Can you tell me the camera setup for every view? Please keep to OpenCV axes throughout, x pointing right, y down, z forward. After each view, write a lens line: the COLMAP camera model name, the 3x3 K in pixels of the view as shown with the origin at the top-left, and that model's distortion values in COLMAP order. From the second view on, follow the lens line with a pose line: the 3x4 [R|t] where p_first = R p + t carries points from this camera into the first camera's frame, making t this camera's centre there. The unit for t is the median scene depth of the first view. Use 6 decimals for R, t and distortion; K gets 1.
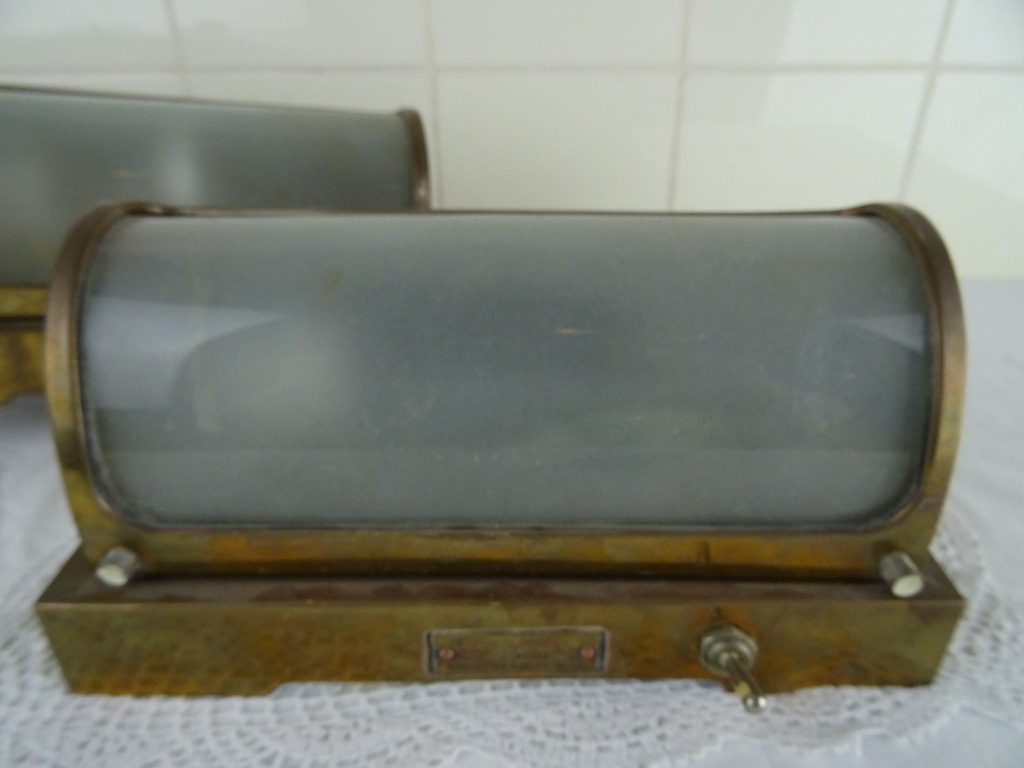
lens RADIAL K [[758.1, 0, 512.0], [0, 758.1, 384.0], [0, 0, 1]] dist [0.026316, -0.009239]
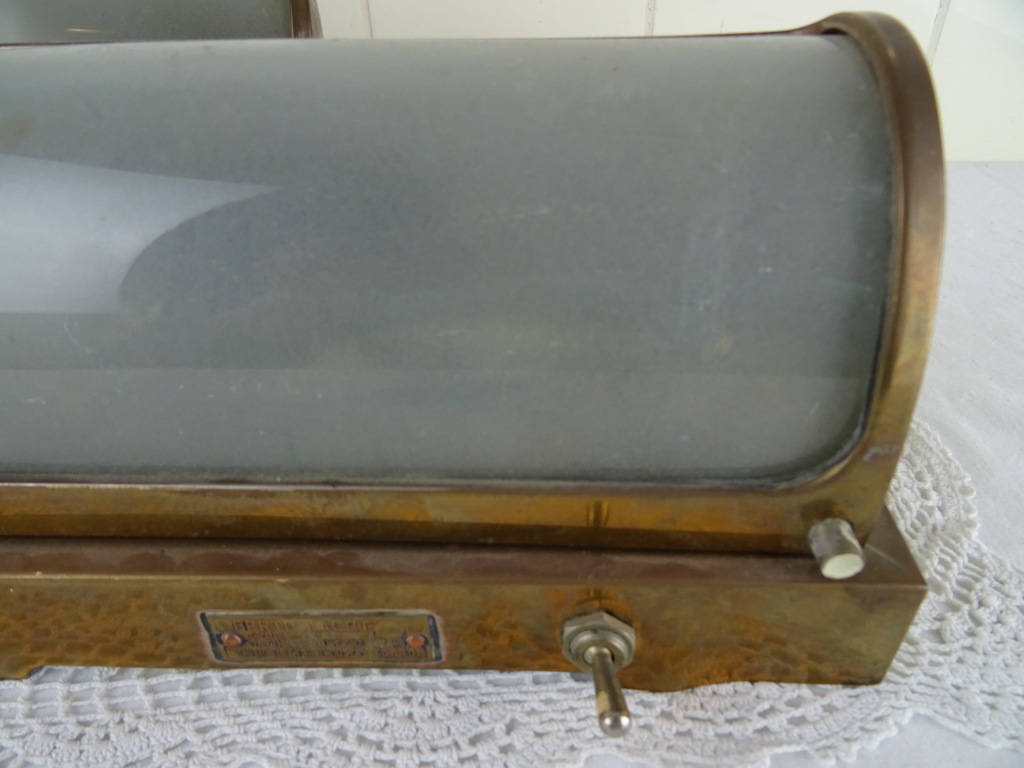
lens RADIAL K [[747.7, 0, 512.0], [0, 747.7, 384.0], [0, 0, 1]] dist [0.011334, -0.003014]
pose [[0.998559, 0.004033, -0.053513, 0.238441], [0.002675, 0.992193, 0.124687, 0.006508], [0.053598, -0.124650, 0.990752, 0.300268]]
